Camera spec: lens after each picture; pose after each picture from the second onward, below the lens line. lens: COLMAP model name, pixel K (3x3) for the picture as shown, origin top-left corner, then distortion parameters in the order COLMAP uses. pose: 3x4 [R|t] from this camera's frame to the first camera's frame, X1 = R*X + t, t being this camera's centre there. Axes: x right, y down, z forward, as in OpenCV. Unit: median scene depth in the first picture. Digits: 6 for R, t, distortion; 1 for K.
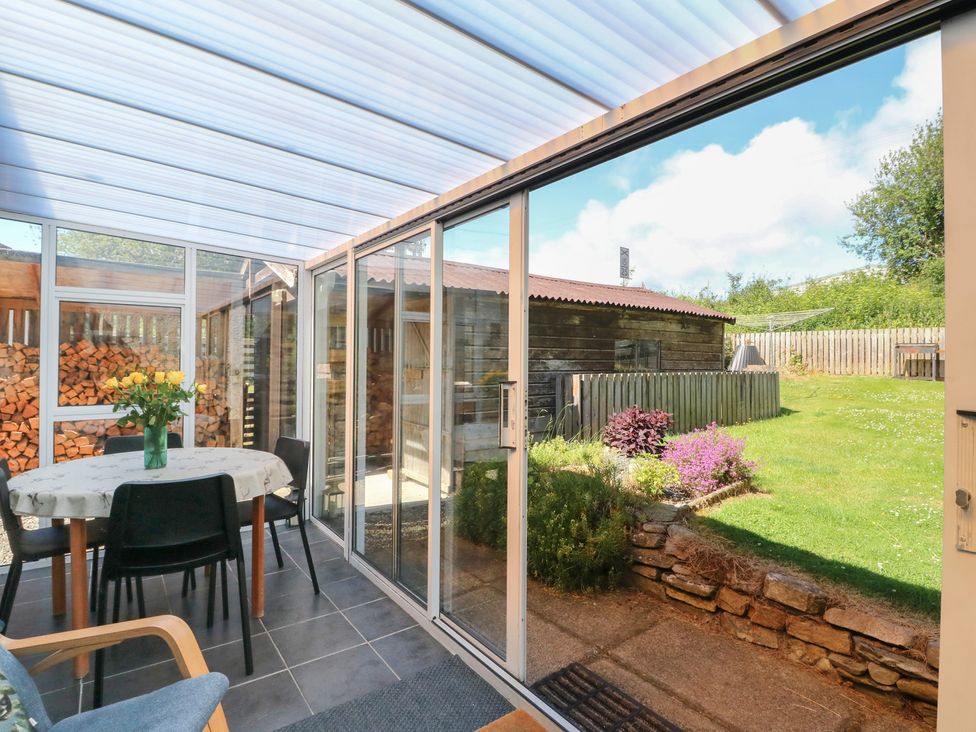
lens RADIAL K [[516.7, 0, 491.3], [0, 516.7, 355.6], [0, 0, 1]] dist [-0.003752, -0.001899]
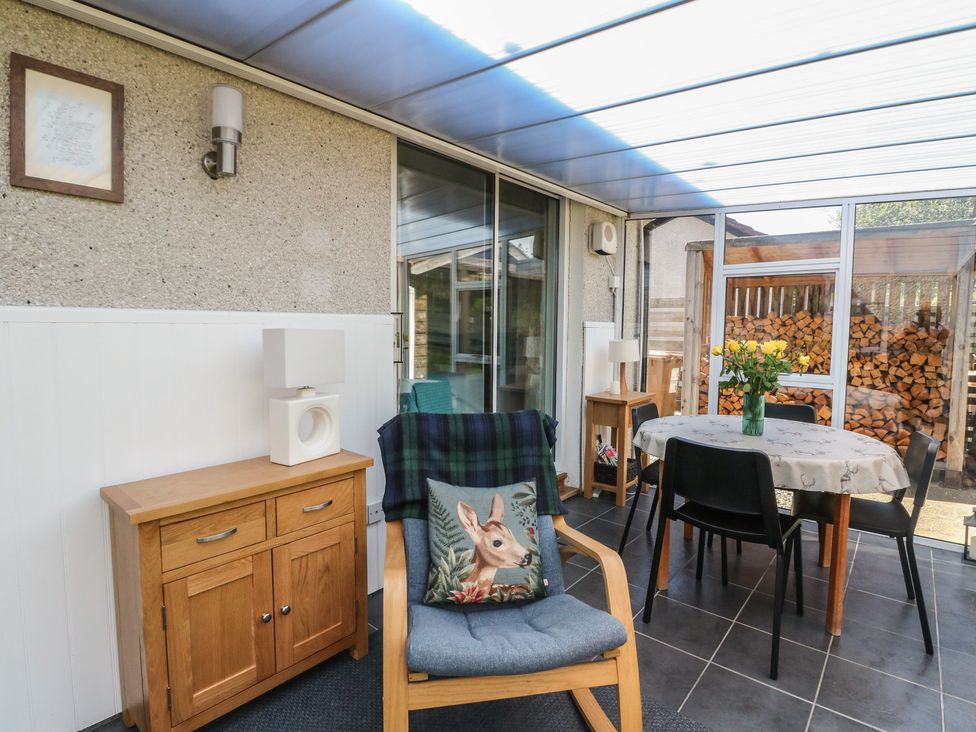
lens RADIAL K [[516.7, 0, 491.3], [0, 516.7, 355.6], [0, 0, 1]] dist [-0.003752, -0.001899]
pose [[0.237418, 0.052808, -0.969971, 0.151872], [0.000499, 0.998515, 0.054484, 0.004276], [0.971407, -0.013419, 0.237039, 0.188932]]
